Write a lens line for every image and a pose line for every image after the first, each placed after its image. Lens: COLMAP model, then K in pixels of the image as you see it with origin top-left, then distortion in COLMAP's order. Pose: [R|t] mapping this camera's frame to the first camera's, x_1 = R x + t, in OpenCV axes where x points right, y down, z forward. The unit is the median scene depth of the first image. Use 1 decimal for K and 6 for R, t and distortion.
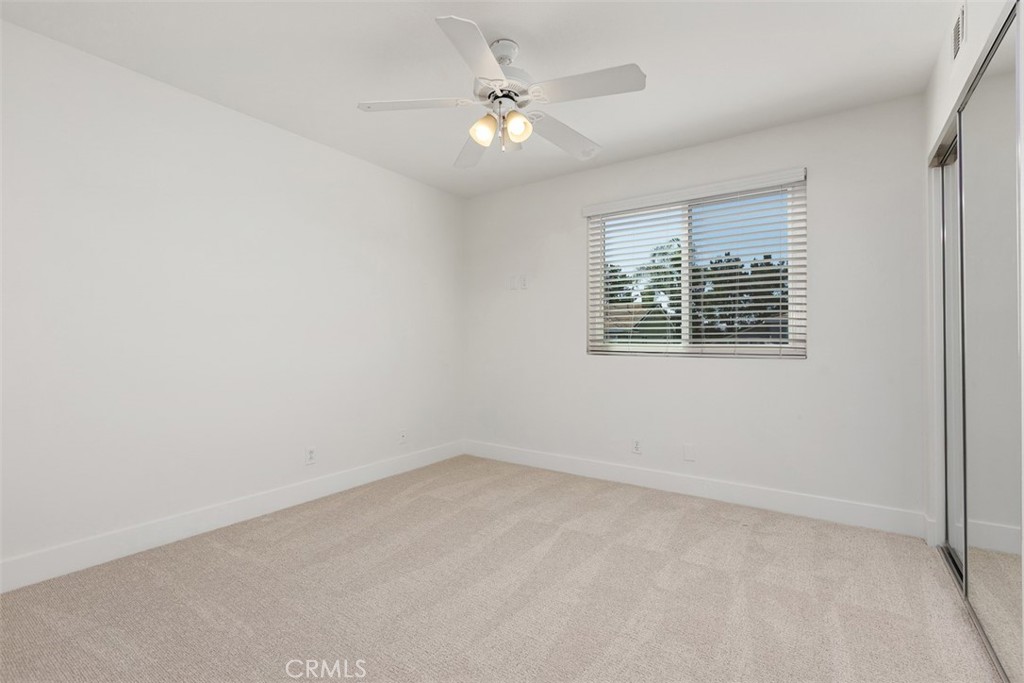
lens RADIAL K [[456.0, 0, 515.6], [0, 456.0, 340.4], [0, 0, 1]] dist [0.002076, -0.000181]
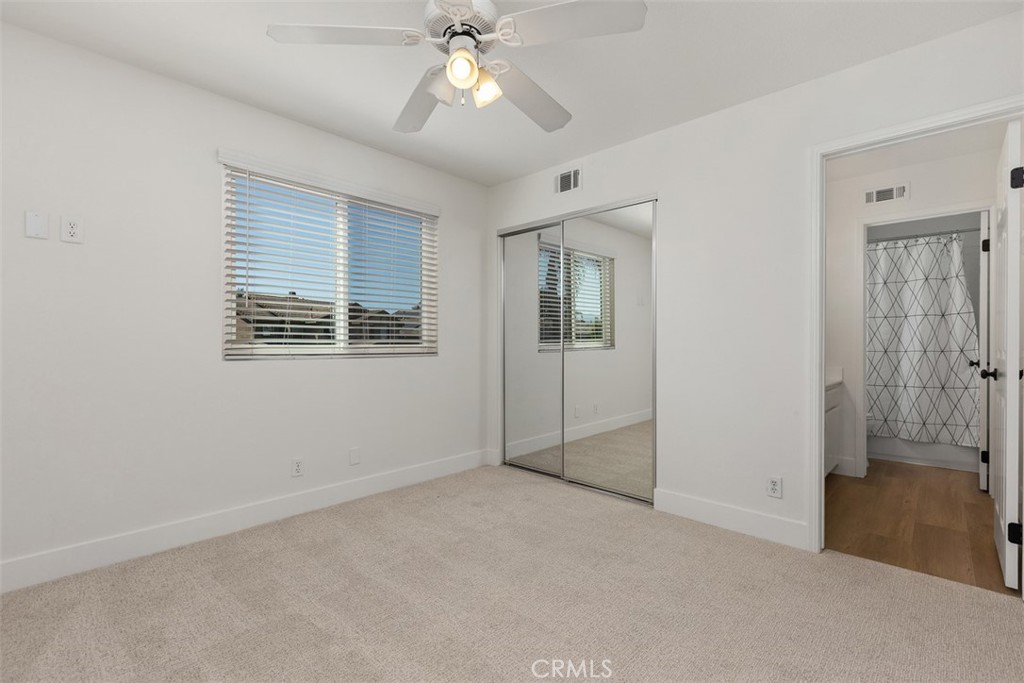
lens RADIAL K [[452.9, 0, 512.0], [0, 452.9, 341.5], [0, 0, 1]] dist [-0.000958, -0.000130]
pose [[0.163465, 0.000683, 0.986549, -0.530354], [-0.003436, 0.999994, -0.000123, 0.000016], [-0.986543, -0.003370, 0.163466, 0.521562]]
